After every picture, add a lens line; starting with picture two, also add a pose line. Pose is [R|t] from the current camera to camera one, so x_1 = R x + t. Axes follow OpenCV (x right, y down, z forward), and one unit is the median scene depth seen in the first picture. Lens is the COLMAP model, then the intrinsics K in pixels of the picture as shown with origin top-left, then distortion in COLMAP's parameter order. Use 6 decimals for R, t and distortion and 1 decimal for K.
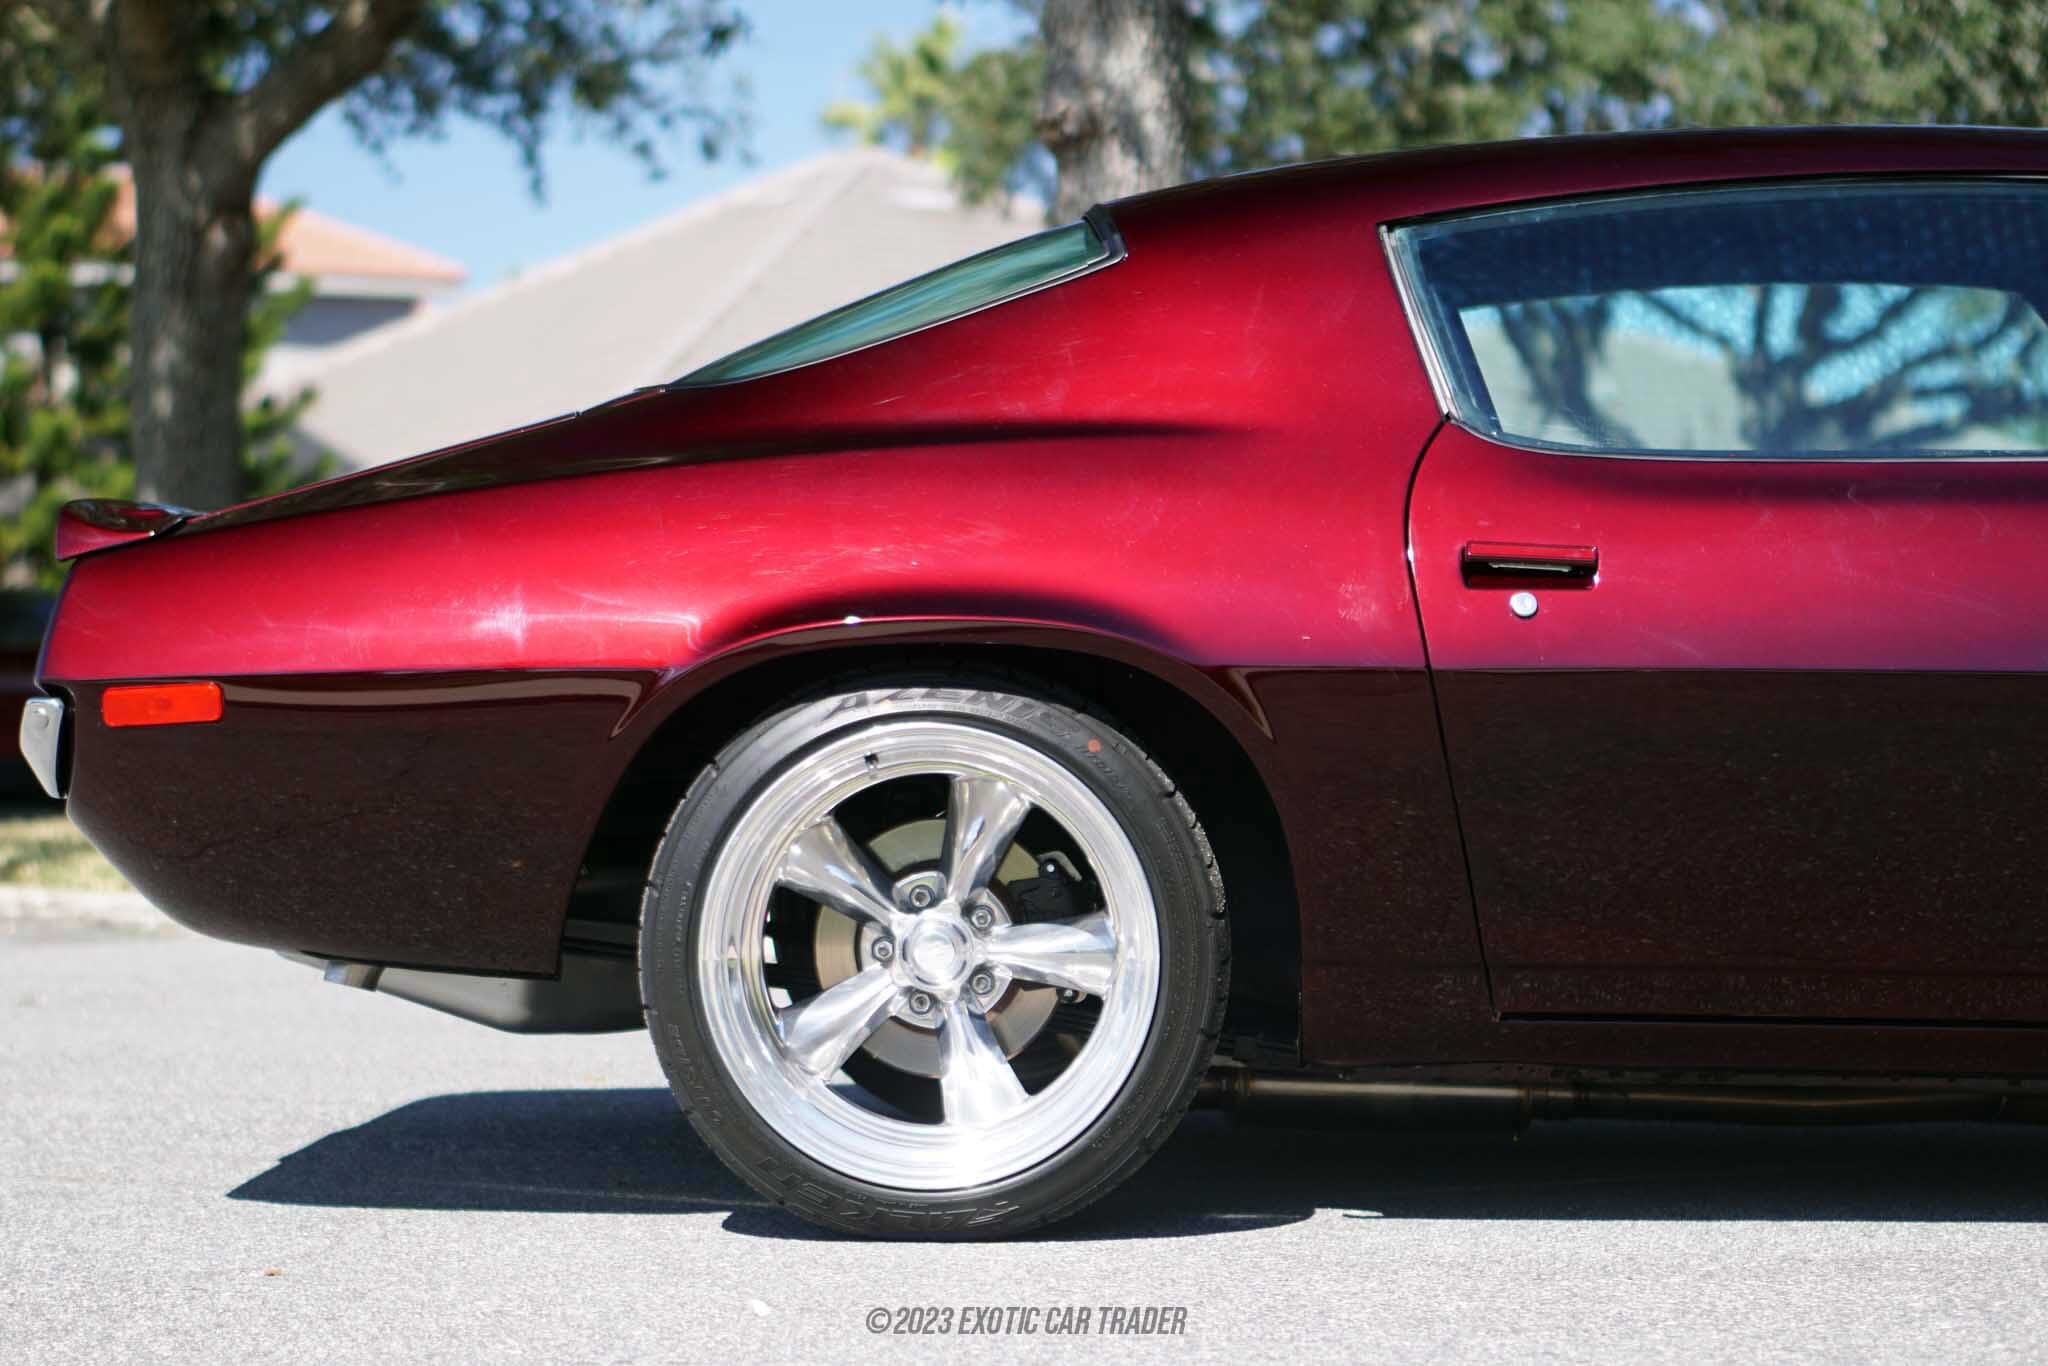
lens RADIAL K [[4537.8, 0, 1024.0], [0, 4537.8, 683.0], [0, 0, 1]] dist [0.016434, -0.009647]
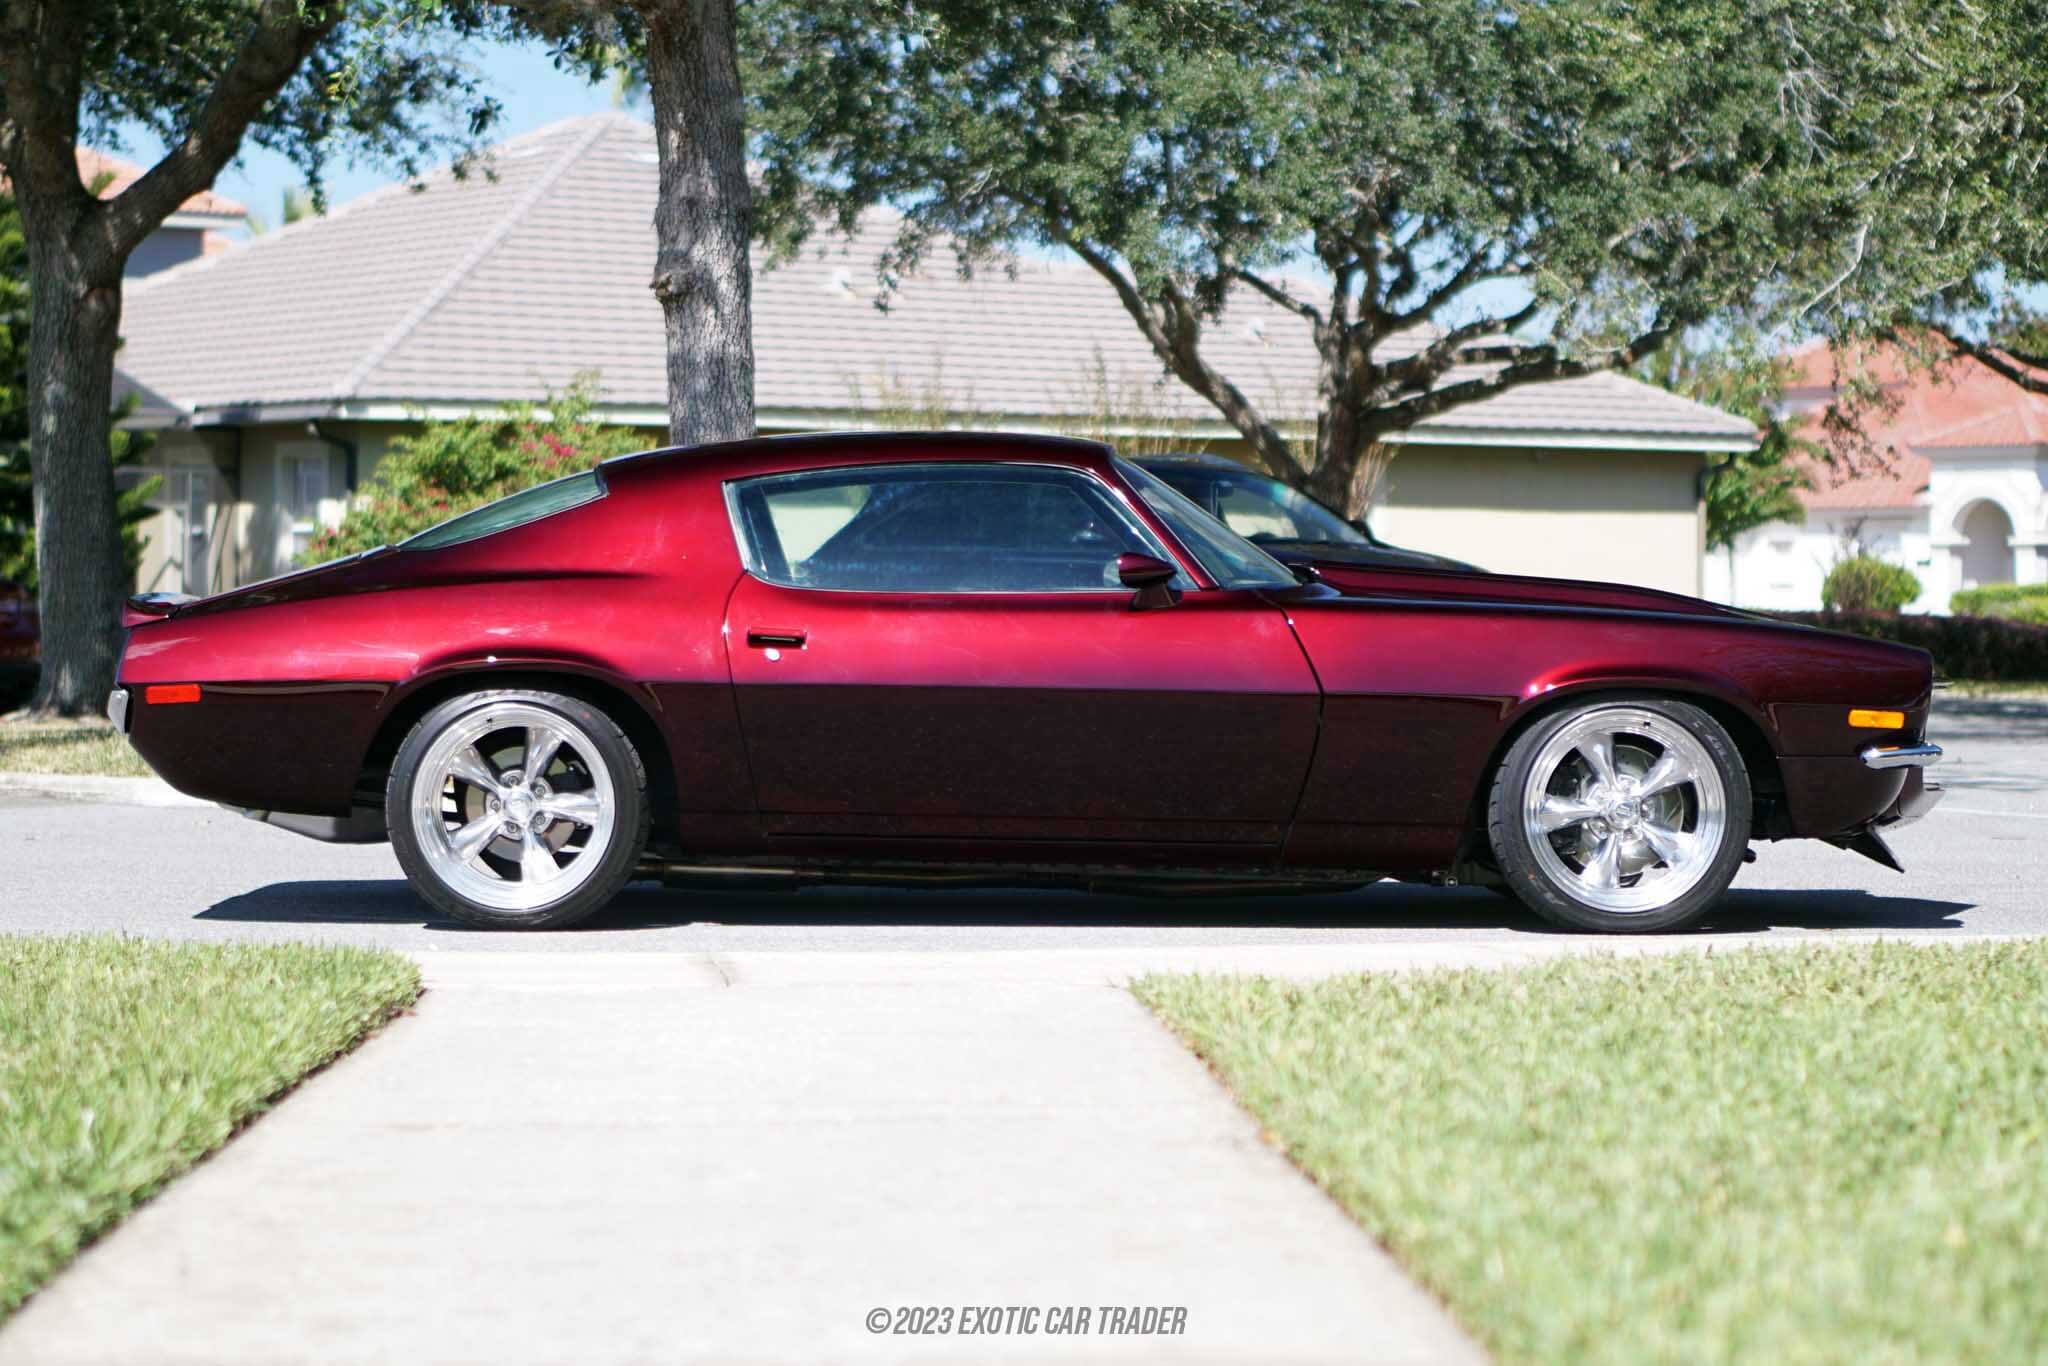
lens RADIAL K [[4537.8, 0, 1024.0], [0, 4537.8, 683.0], [0, 0, 1]] dist [0.016434, -0.009647]
pose [[0.998696, 0.006089, 0.050689, 0.115478], [-0.007425, 0.999629, 0.026198, -0.061987], [-0.050510, -0.026540, 0.998371, -1.251055]]
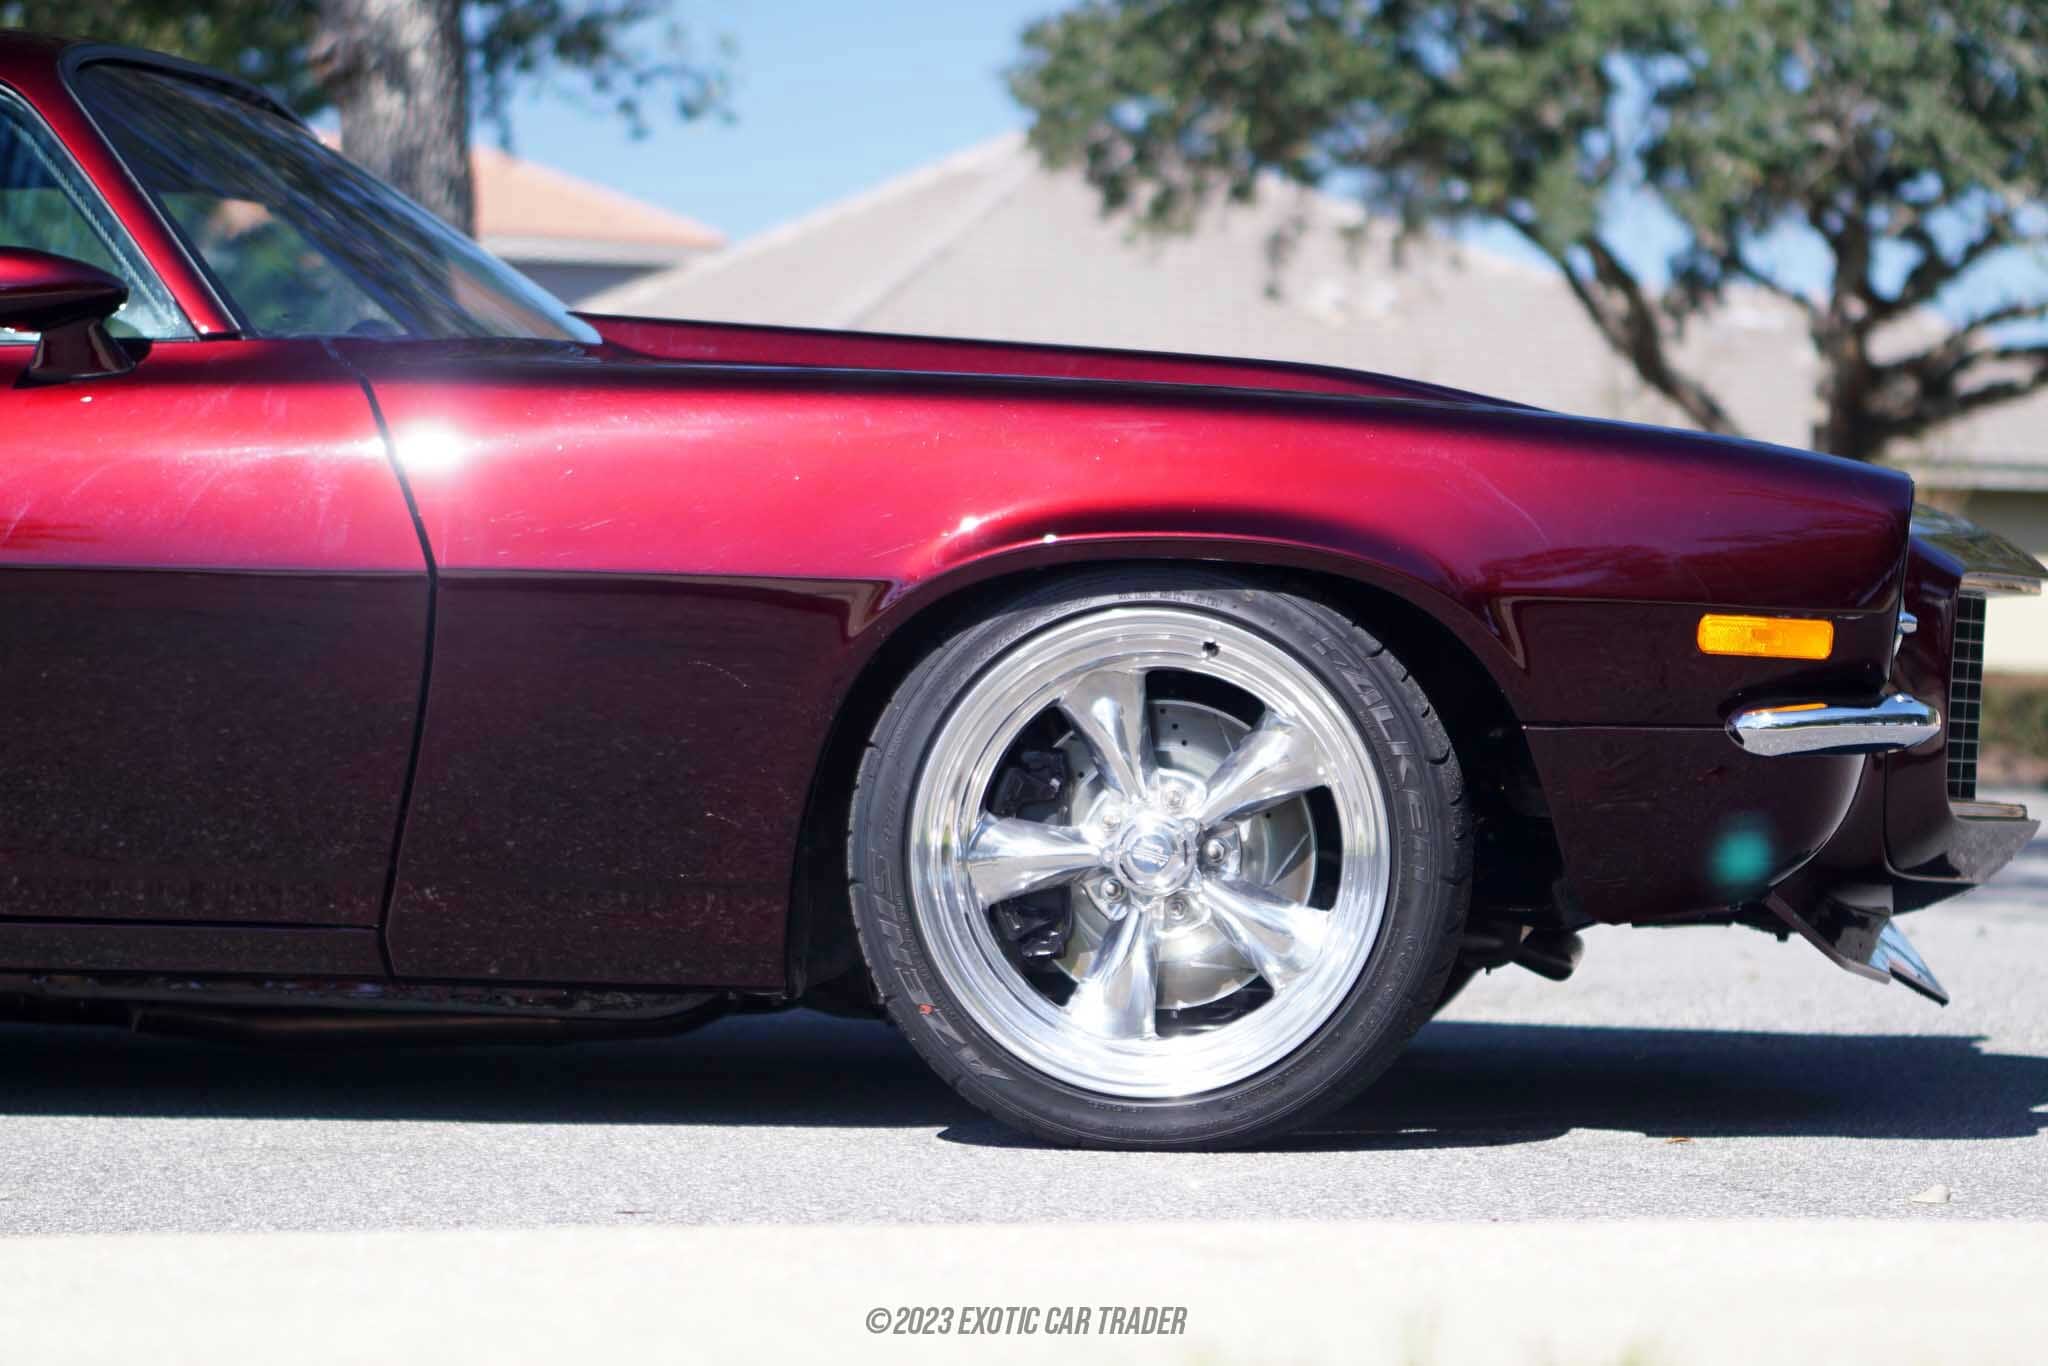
lens RADIAL K [[4493.2, 0, 1138.8], [0, 4493.2, 682.6], [0, 0, 1]] dist [0.257584, -0.055093]
pose [[0.996687, 0.008585, -0.080878, 0.590259], [-0.008067, 0.999945, 0.006729, 0.014665], [0.080931, -0.006055, 0.996701, 0.020585]]
